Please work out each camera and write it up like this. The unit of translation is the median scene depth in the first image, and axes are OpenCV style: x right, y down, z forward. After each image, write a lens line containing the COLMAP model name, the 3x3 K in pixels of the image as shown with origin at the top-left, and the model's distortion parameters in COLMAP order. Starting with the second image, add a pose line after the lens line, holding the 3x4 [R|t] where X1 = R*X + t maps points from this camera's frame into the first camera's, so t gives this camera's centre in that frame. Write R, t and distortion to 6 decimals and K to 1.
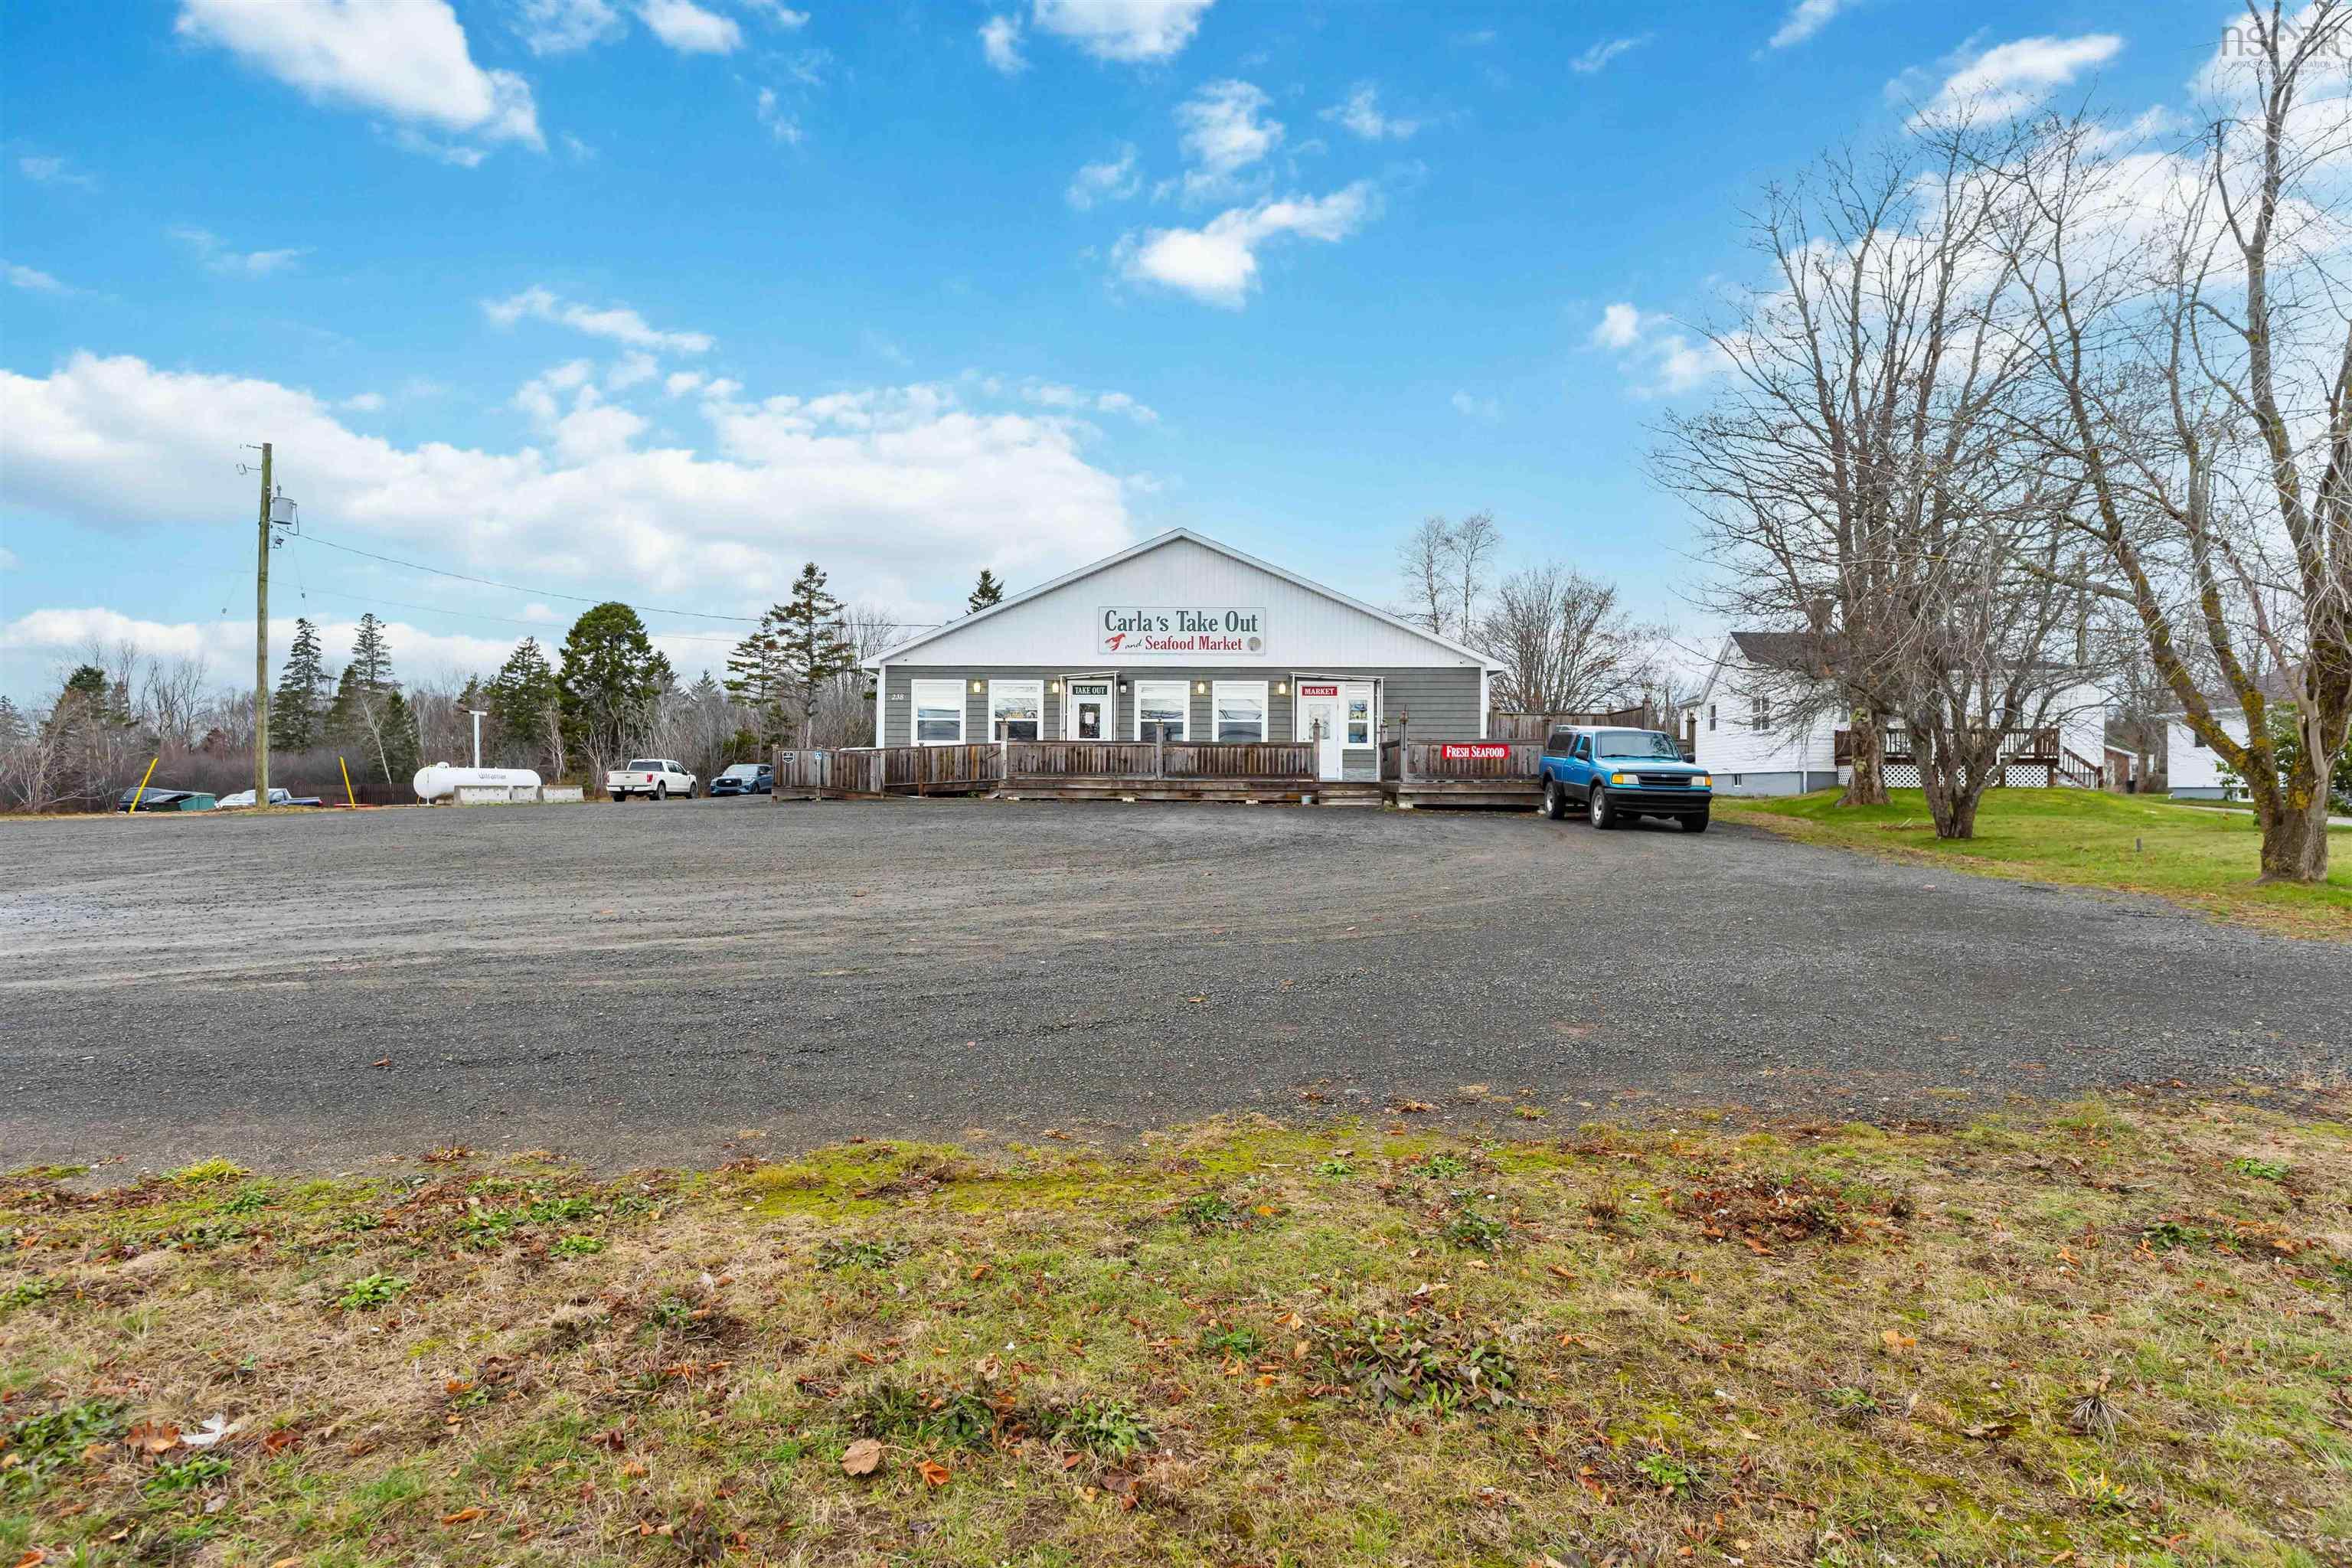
lens RADIAL K [[1280.1, 0, 1175.7], [0, 1280.1, 784.8], [0, 0, 1]] dist [-0.004211, -0.001083]
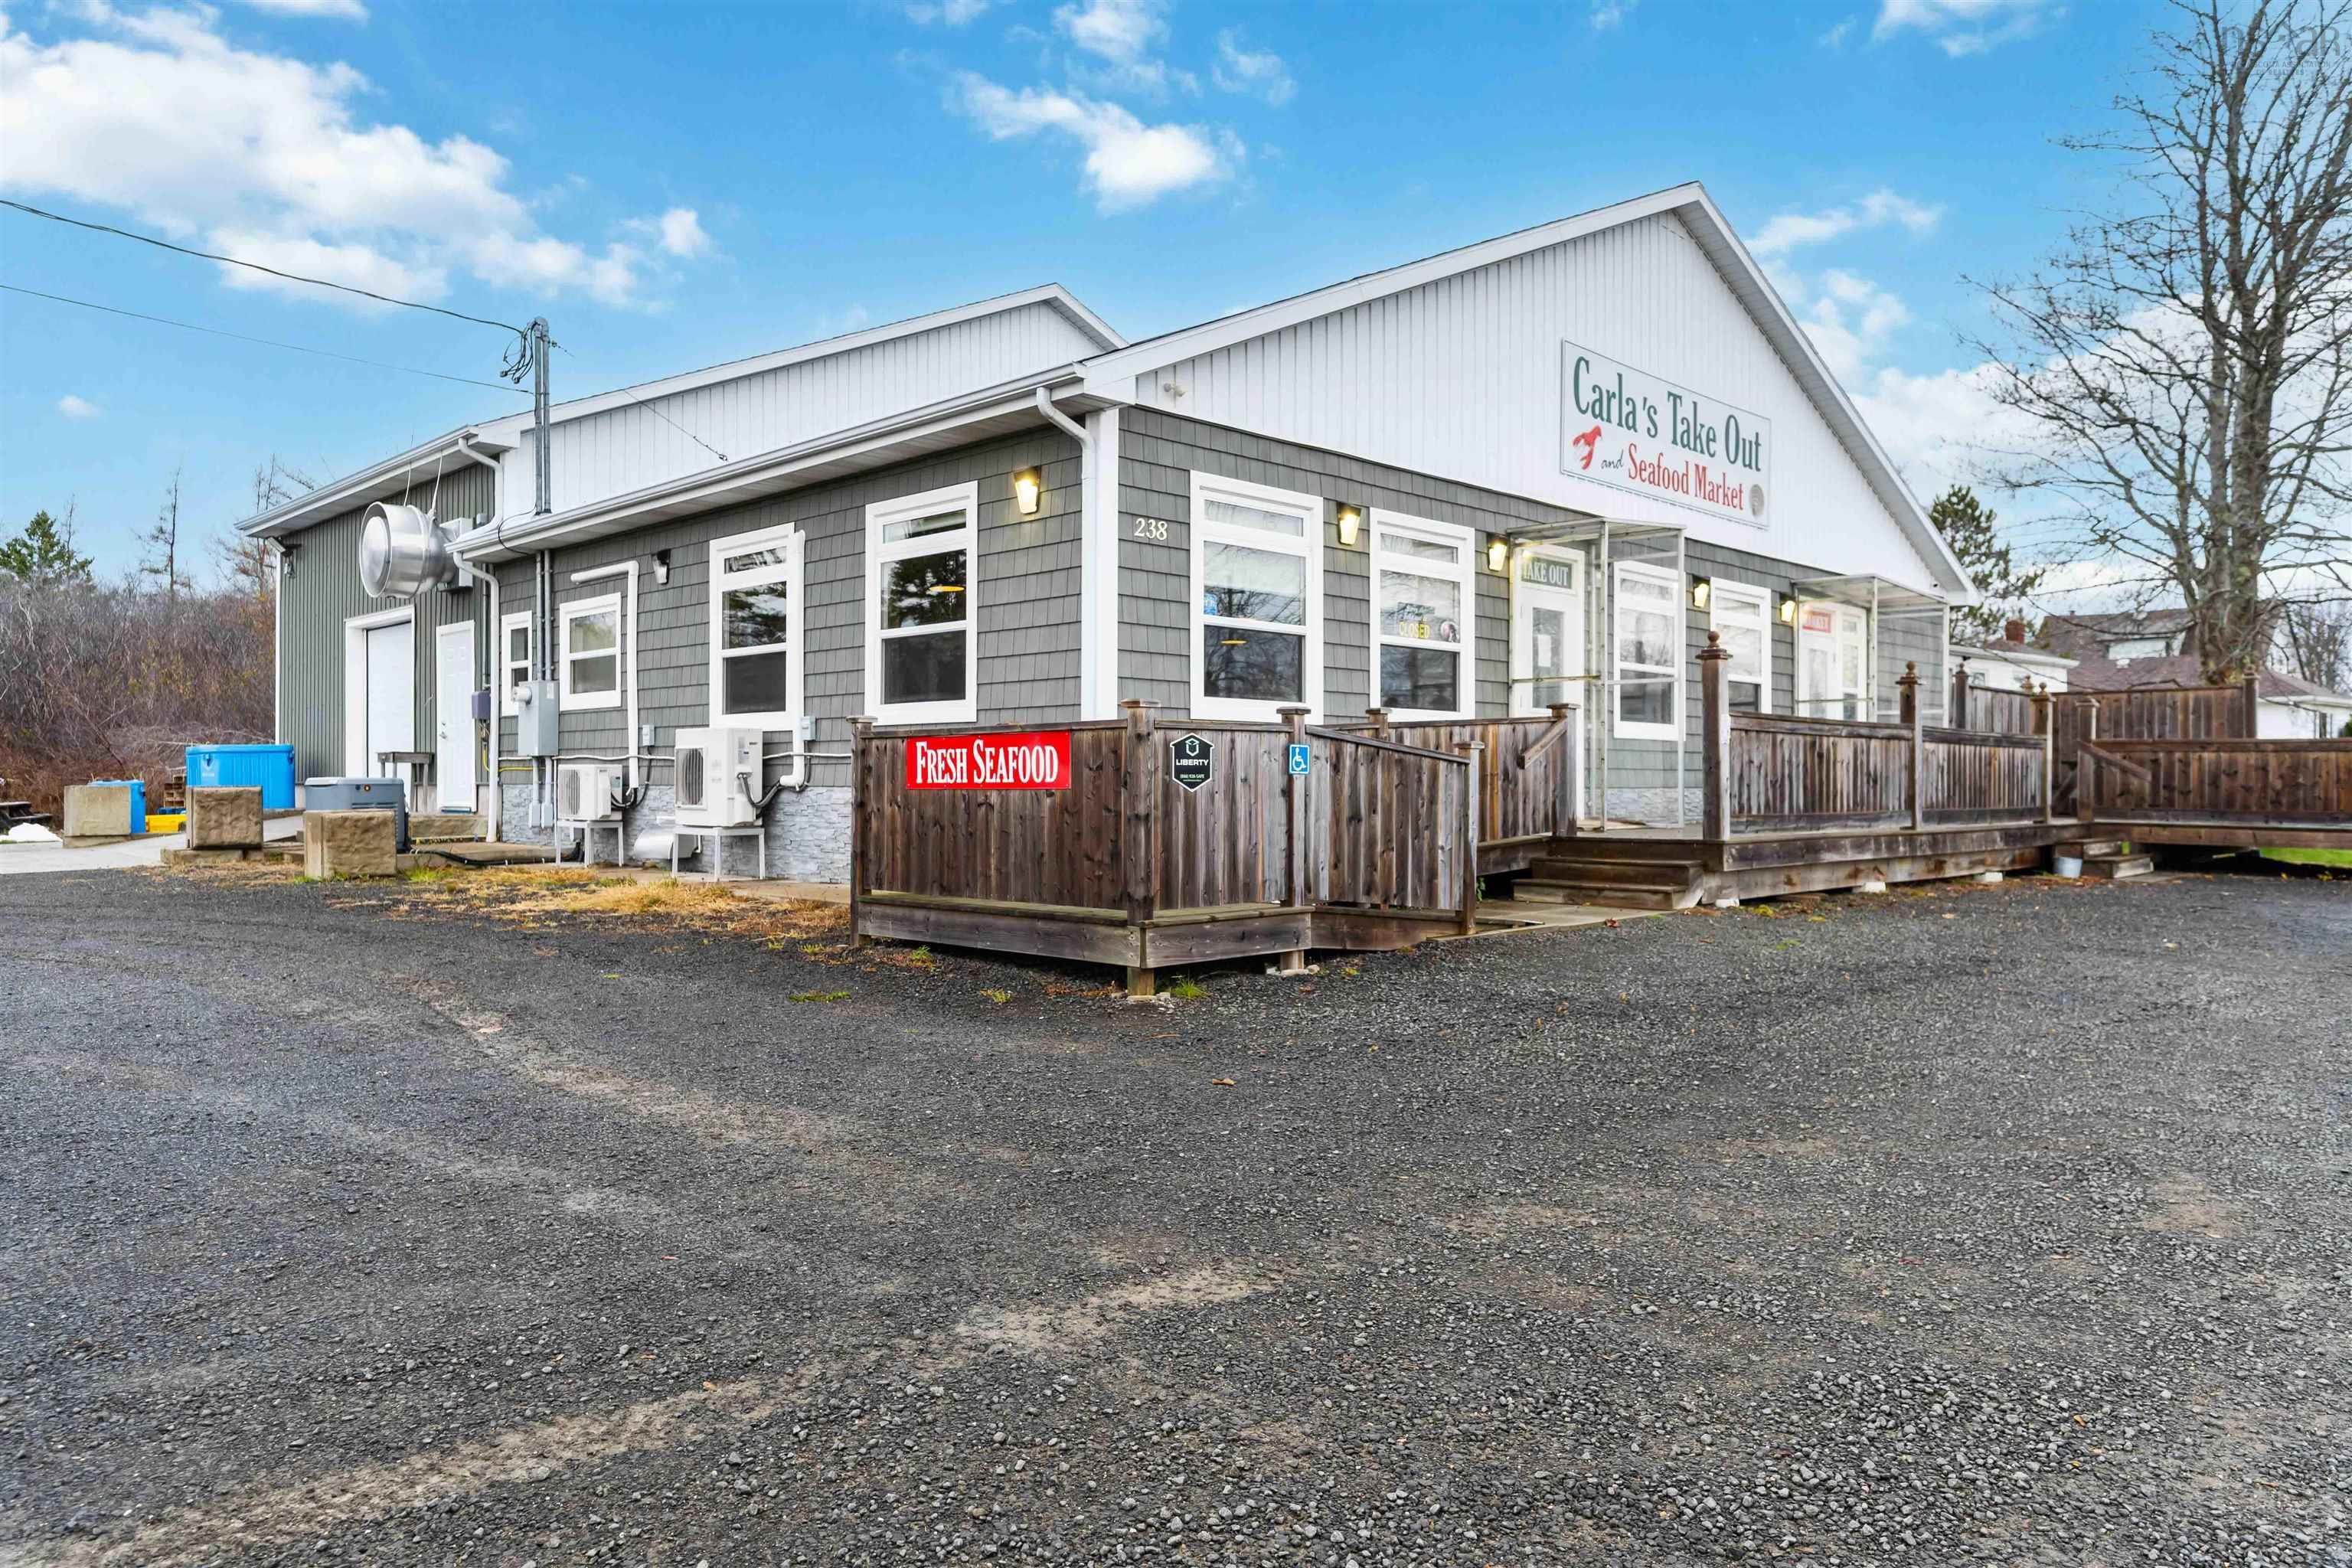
lens RADIAL K [[1553.4, 0, 1172.5], [0, 1553.4, 776.5], [0, 0, 1]] dist [-0.001673, 0.001810]
pose [[0.680202, -0.002190, 0.733021, -0.452854], [-0.000501, 0.999994, 0.003452, -0.019224], [-0.733024, -0.002715, 0.680197, 0.788597]]
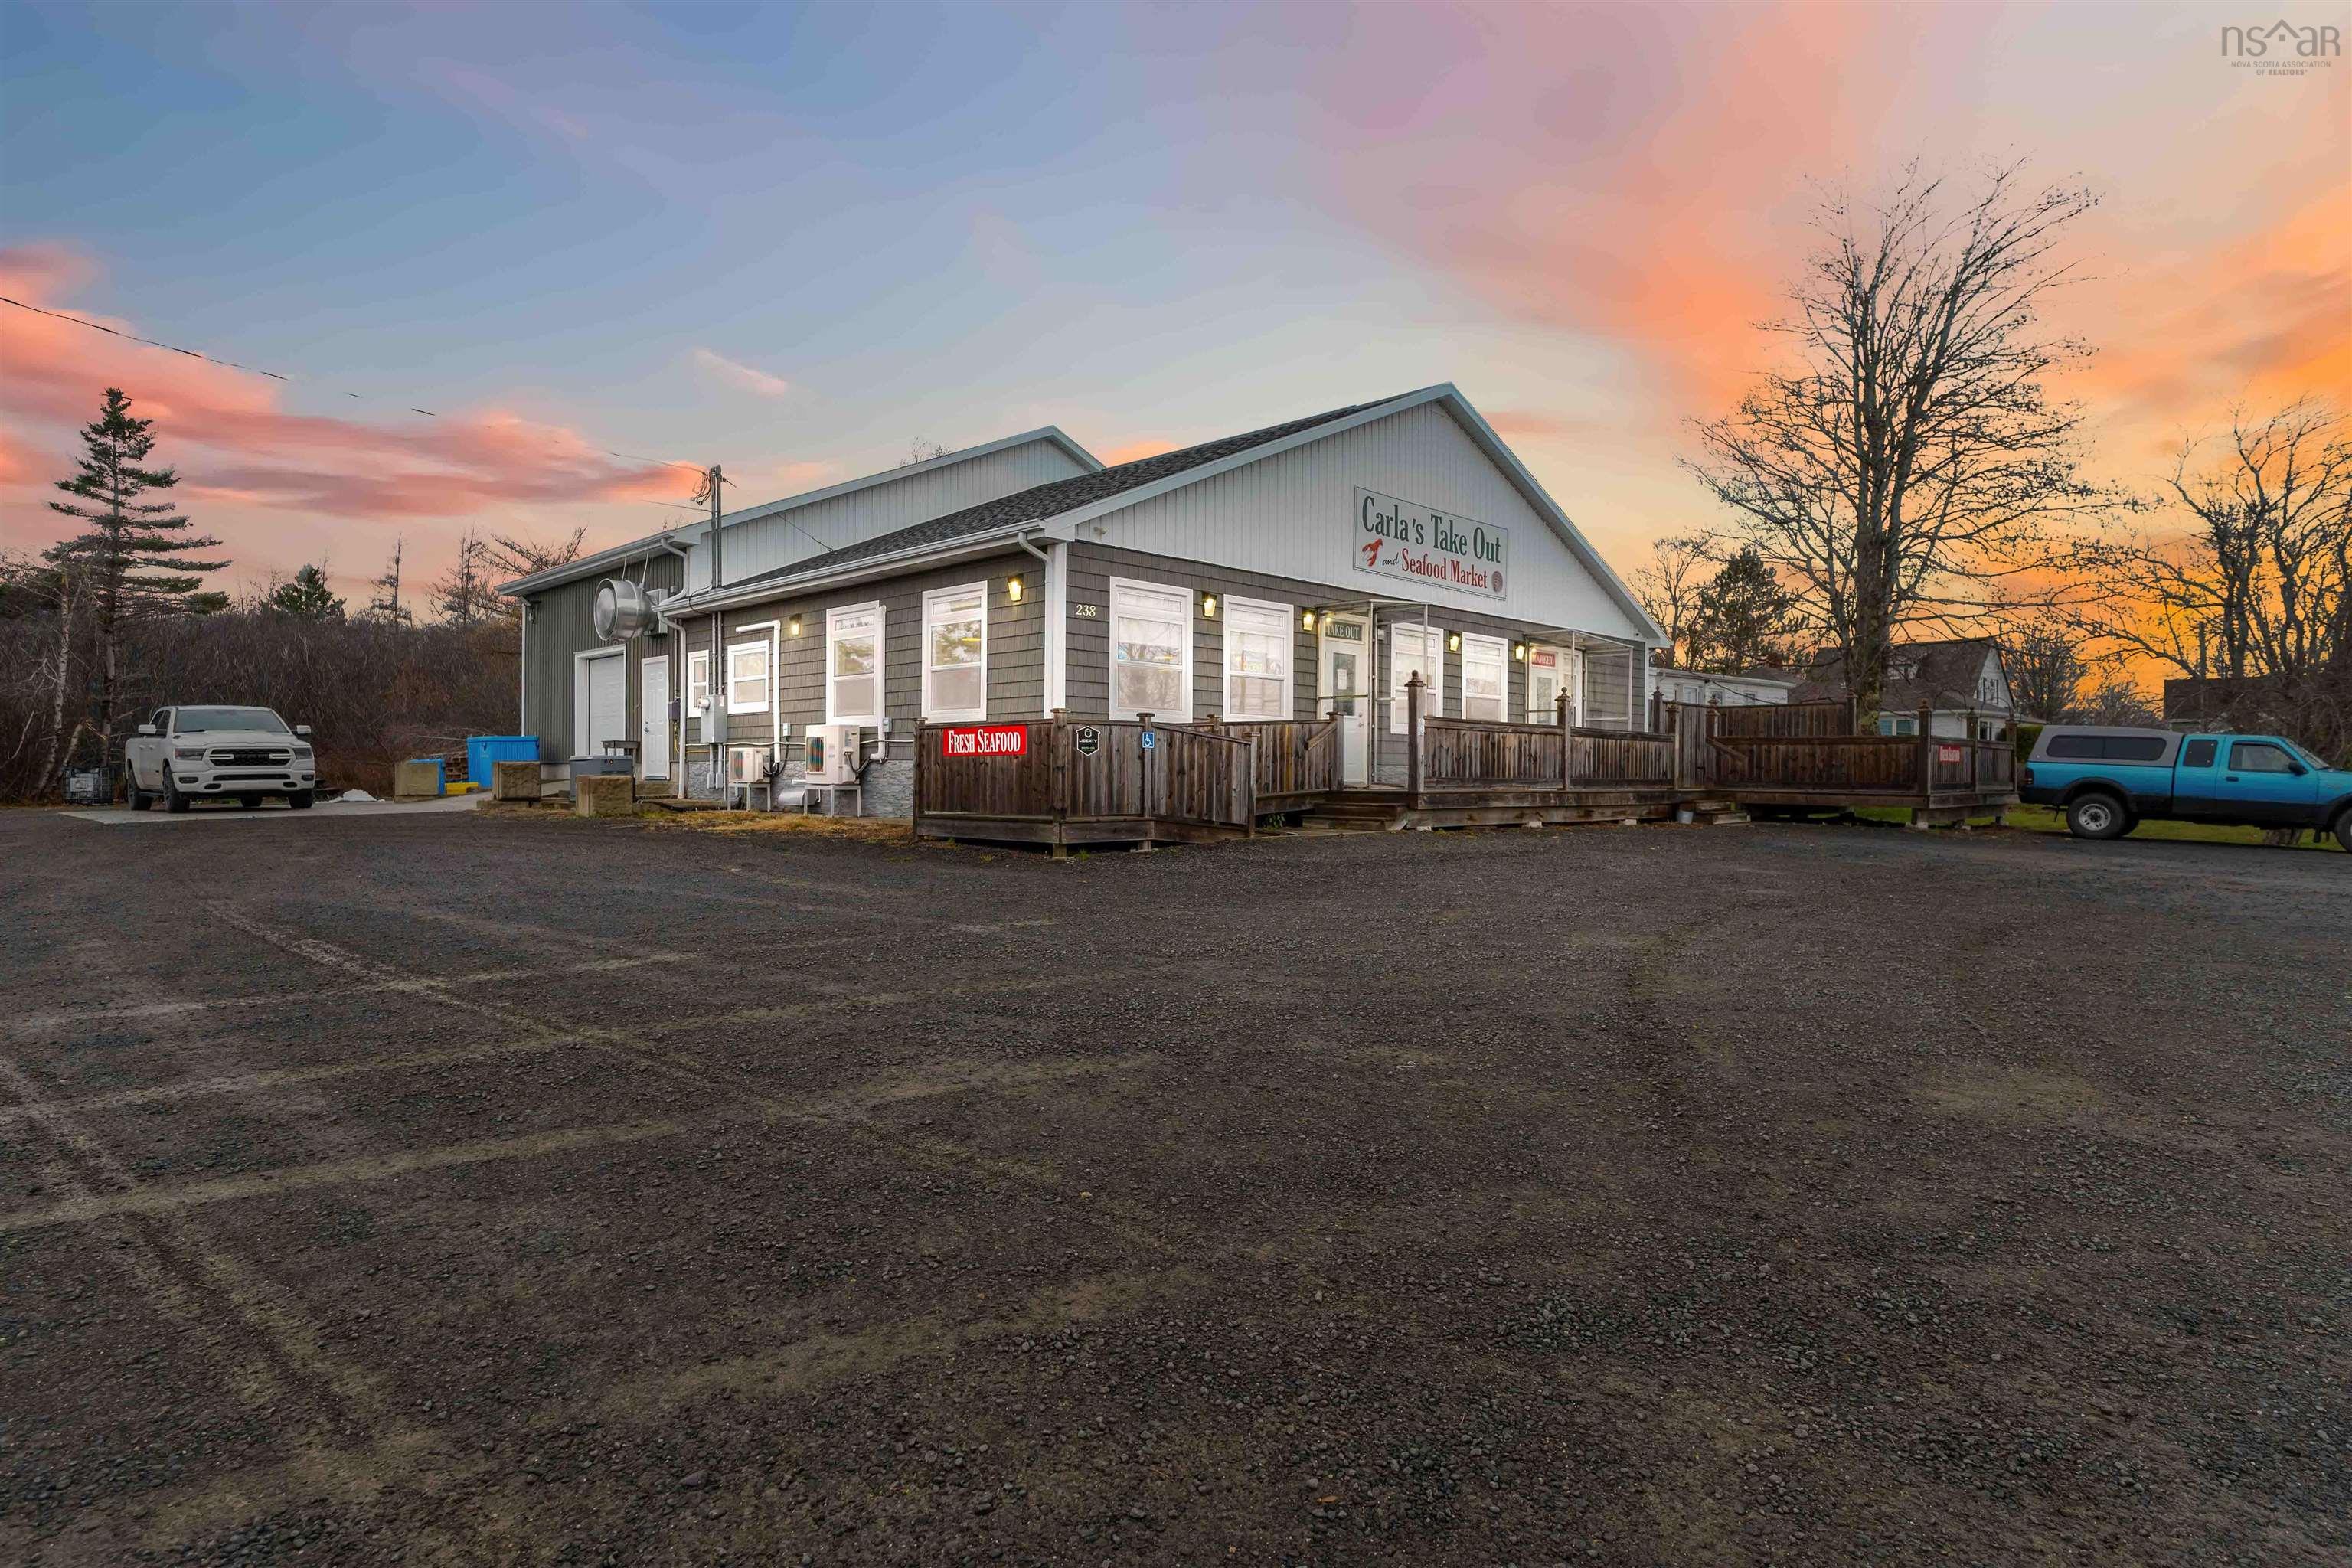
lens RADIAL K [[1250.3, 0, 1173.9], [0, 1250.3, 781.6], [0, 0, 1]] dist [-0.004051, -0.000397]
pose [[0.678911, -0.006098, 0.734195, -0.530171], [-0.004539, 0.999912, 0.012503, -0.013423], [-0.734206, -0.011821, 0.678823, 0.680308]]
